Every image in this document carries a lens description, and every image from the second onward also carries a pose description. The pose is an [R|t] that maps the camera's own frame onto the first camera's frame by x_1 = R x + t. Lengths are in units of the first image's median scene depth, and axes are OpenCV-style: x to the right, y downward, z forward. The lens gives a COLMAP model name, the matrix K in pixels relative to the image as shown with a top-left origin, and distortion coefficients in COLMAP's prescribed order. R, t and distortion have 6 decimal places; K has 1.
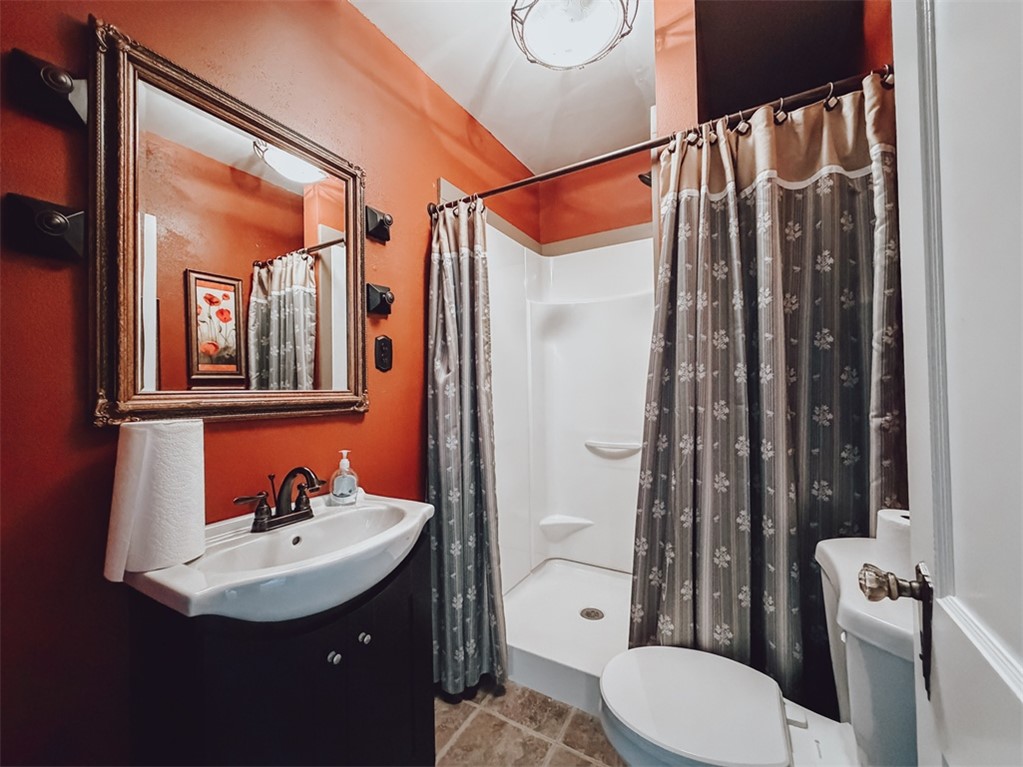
lens RADIAL K [[413.1, 0, 511.5], [0, 413.1, 383.5], [0, 0, 1]] dist [0.000173, 0.000346]
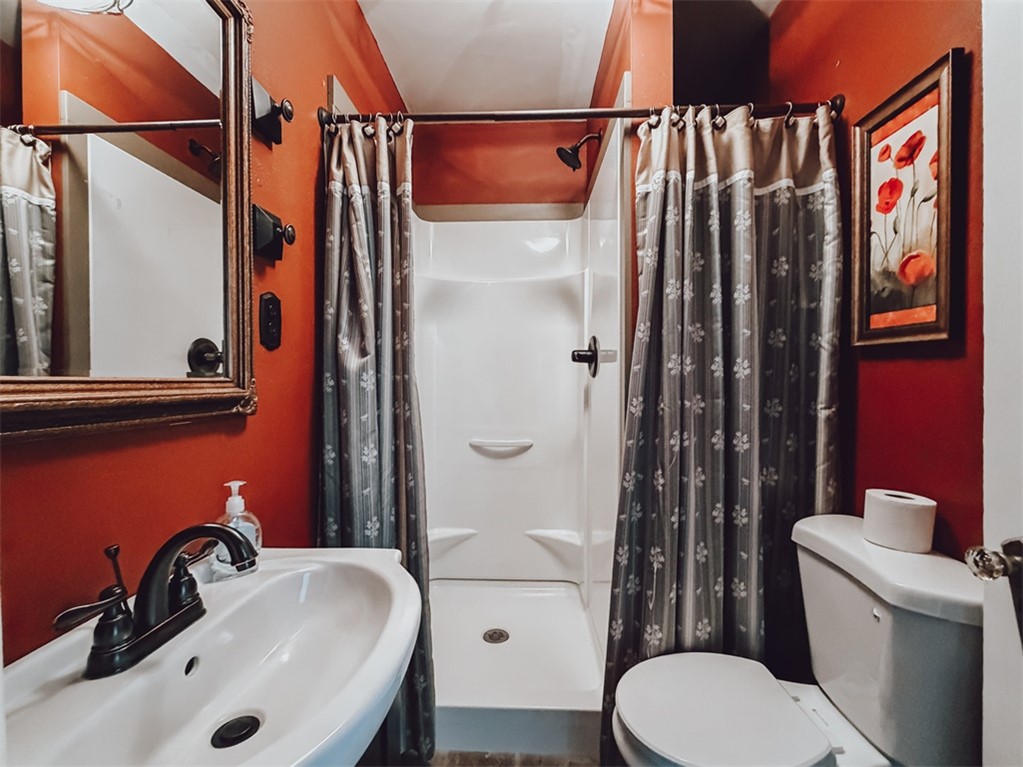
lens RADIAL K [[438.1, 0, 511.5], [0, 438.1, 383.5], [0, 0, 1]] dist [0.000896, 0.000091]
pose [[0.879473, 0.008697, 0.475870, -0.376514], [-0.018141, 0.999719, 0.015257, 0.006976], [-0.475604, -0.022051, 0.879383, 0.287517]]
